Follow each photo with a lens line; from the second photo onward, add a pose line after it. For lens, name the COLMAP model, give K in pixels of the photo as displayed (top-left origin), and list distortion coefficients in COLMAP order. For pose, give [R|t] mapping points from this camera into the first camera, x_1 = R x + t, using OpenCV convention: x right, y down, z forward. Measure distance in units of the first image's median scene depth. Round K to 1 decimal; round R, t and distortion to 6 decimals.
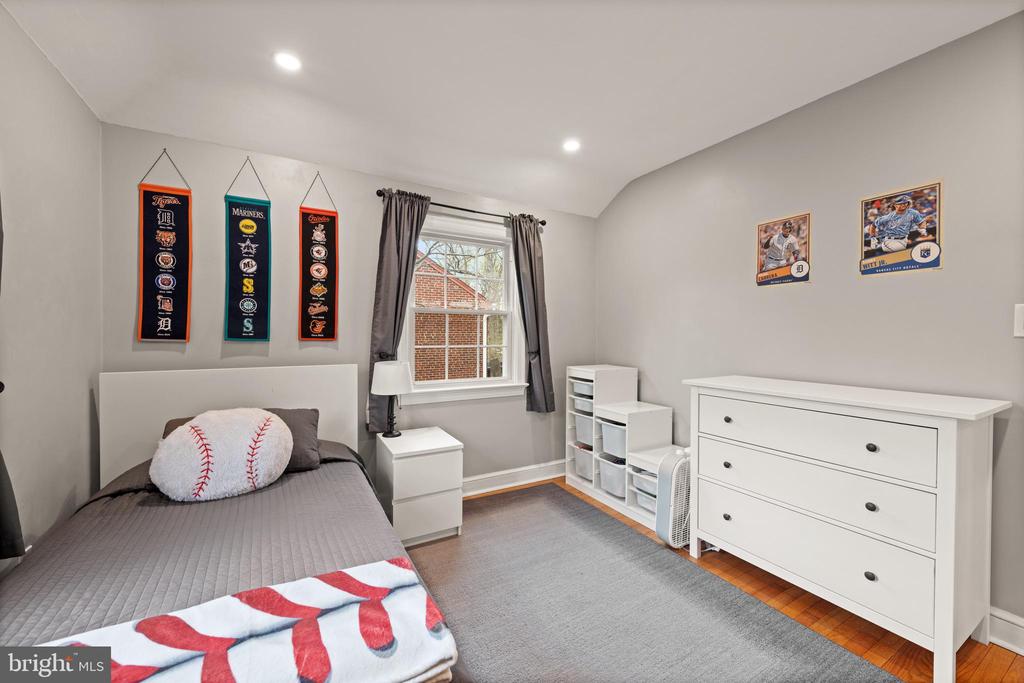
lens RADIAL K [[407.7, 0, 516.3], [0, 407.7, 337.7], [0, 0, 1]] dist [0.012207, -0.000107]
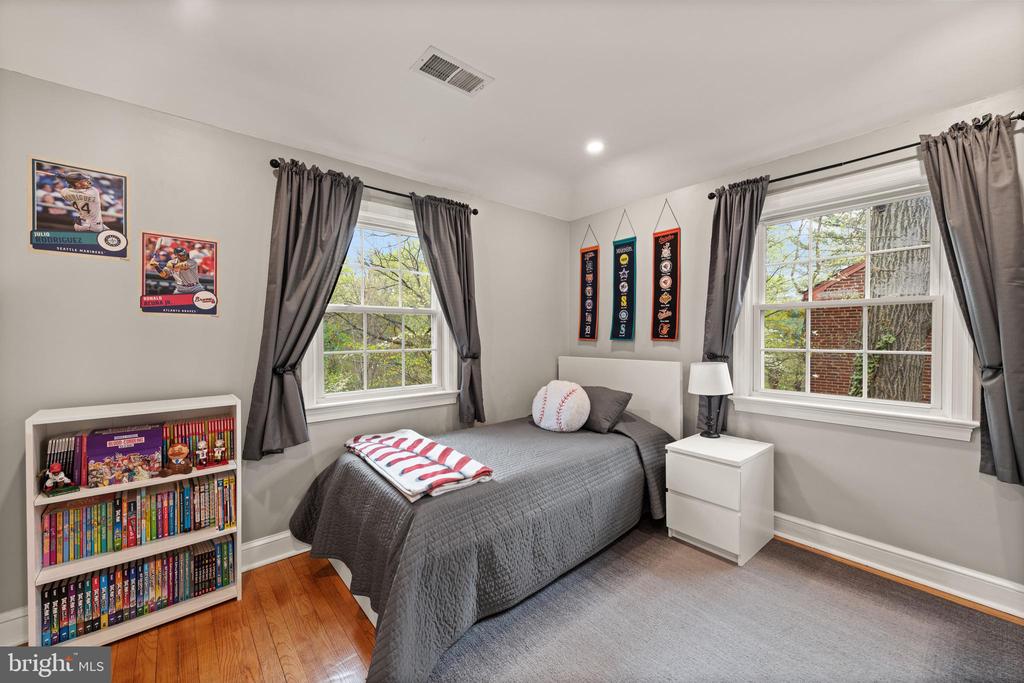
lens RADIAL K [[407.7, 0, 517.1], [0, 407.7, 339.5], [0, 0, 1]] dist [0.012207, -0.000107]
pose [[0.164931, 0.005791, -0.986288, 0.662794], [-0.004601, 0.999976, 0.005102, -0.000511], [0.986294, 0.003696, 0.164954, 0.400934]]
